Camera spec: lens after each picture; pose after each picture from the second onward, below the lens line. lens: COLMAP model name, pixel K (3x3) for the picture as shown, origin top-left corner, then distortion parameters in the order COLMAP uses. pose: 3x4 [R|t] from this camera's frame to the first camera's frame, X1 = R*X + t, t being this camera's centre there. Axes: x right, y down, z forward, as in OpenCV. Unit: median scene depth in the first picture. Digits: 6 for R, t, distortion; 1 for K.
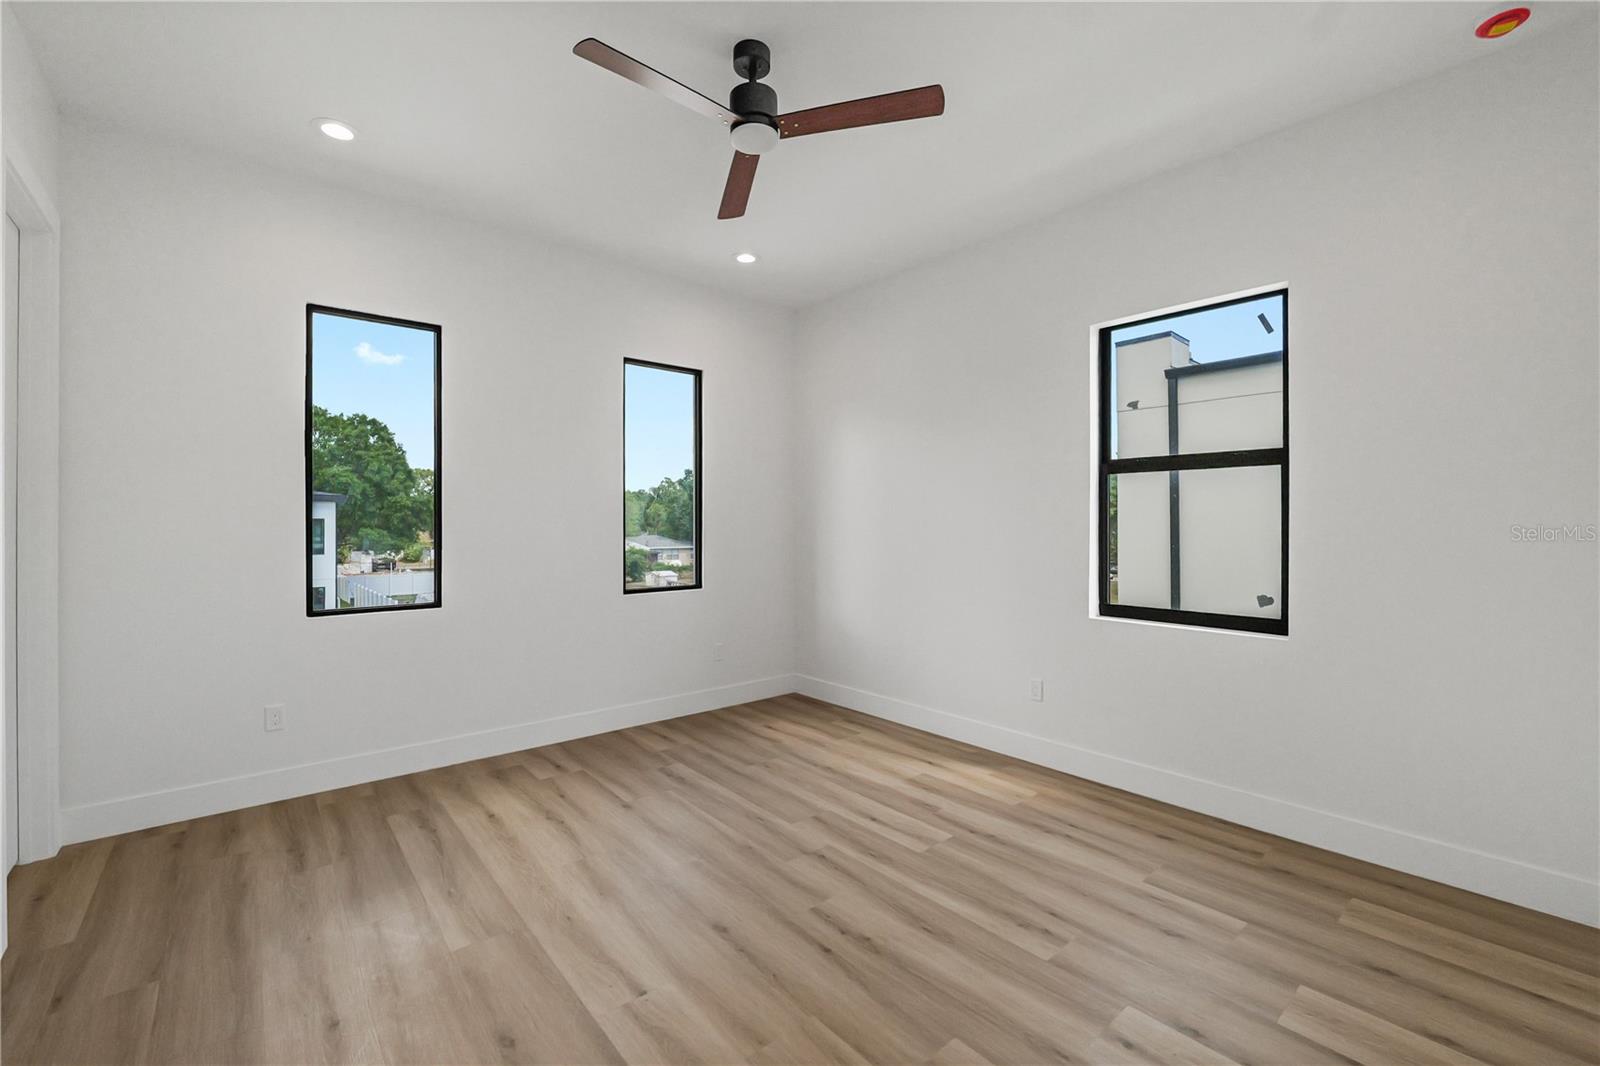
lens RADIAL K [[652.2, 0, 801.1], [0, 652.2, 528.9], [0, 0, 1]] dist [-0.003075, 0.000885]
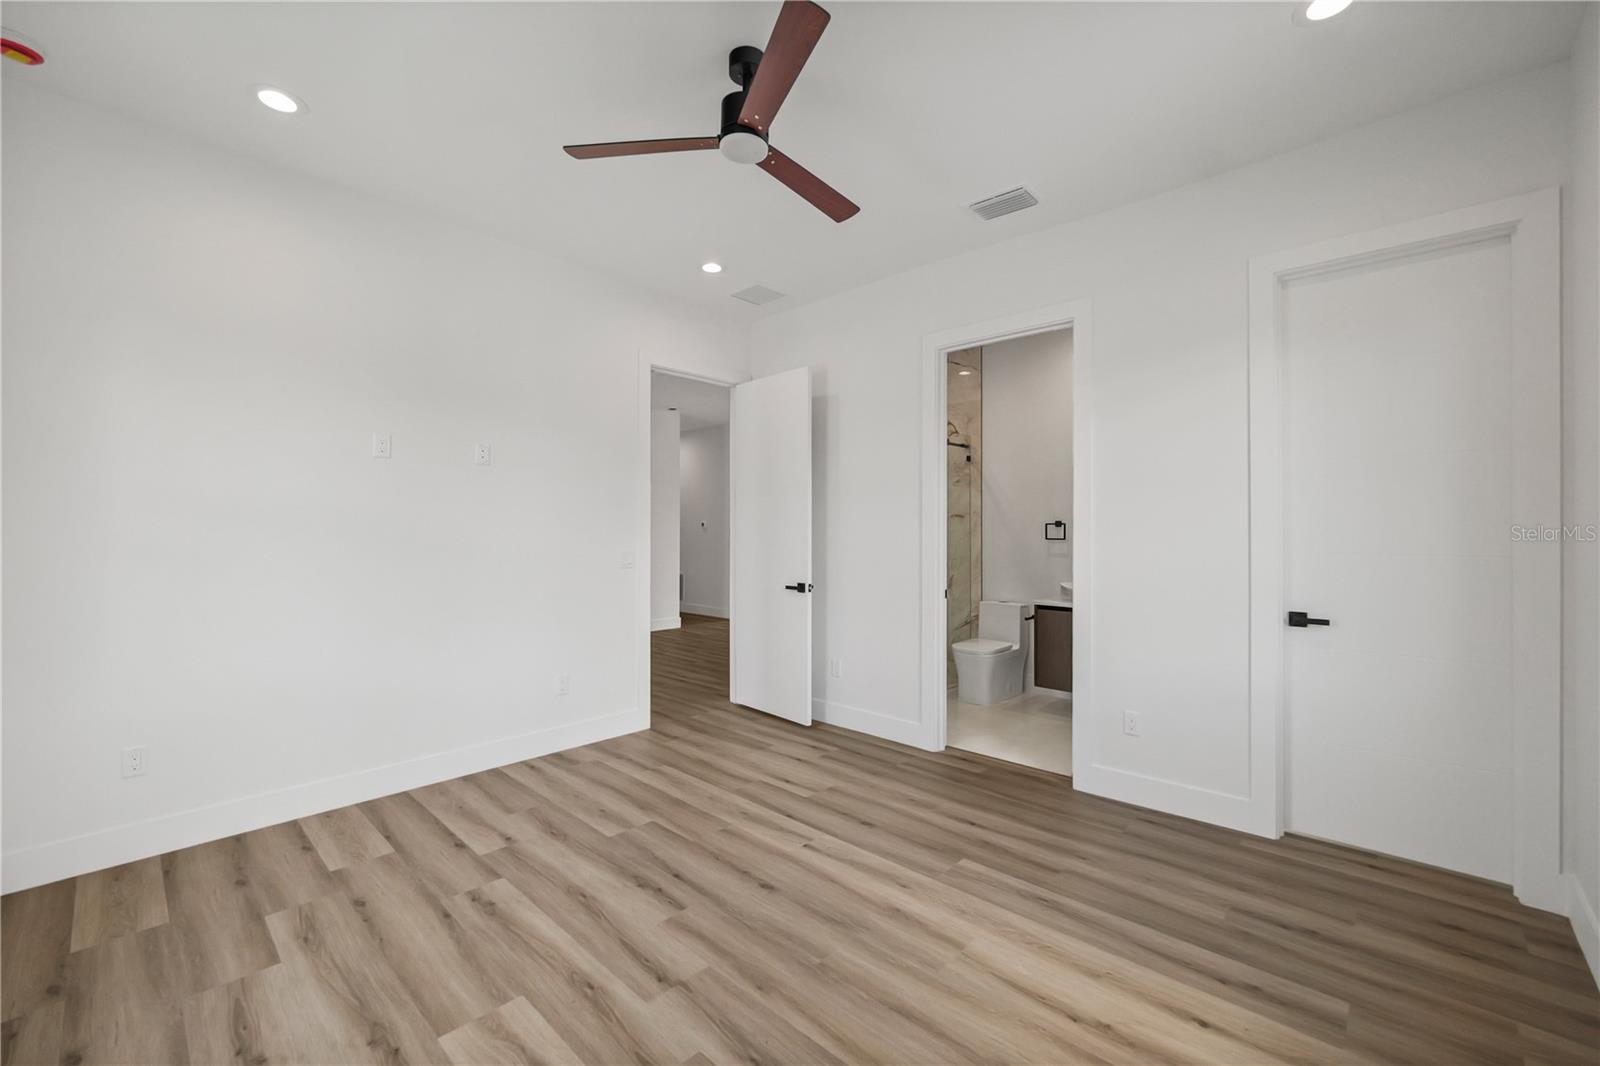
lens RADIAL K [[652.2, 0, 799.9], [0, 652.2, 531.2], [0, 0, 1]] dist [-0.003075, 0.000885]
pose [[-0.993545, -0.002673, -0.113406, -0.044967], [-0.003185, 0.999986, 0.004331, -0.019783], [0.113393, 0.004664, -0.993539, 1.941463]]
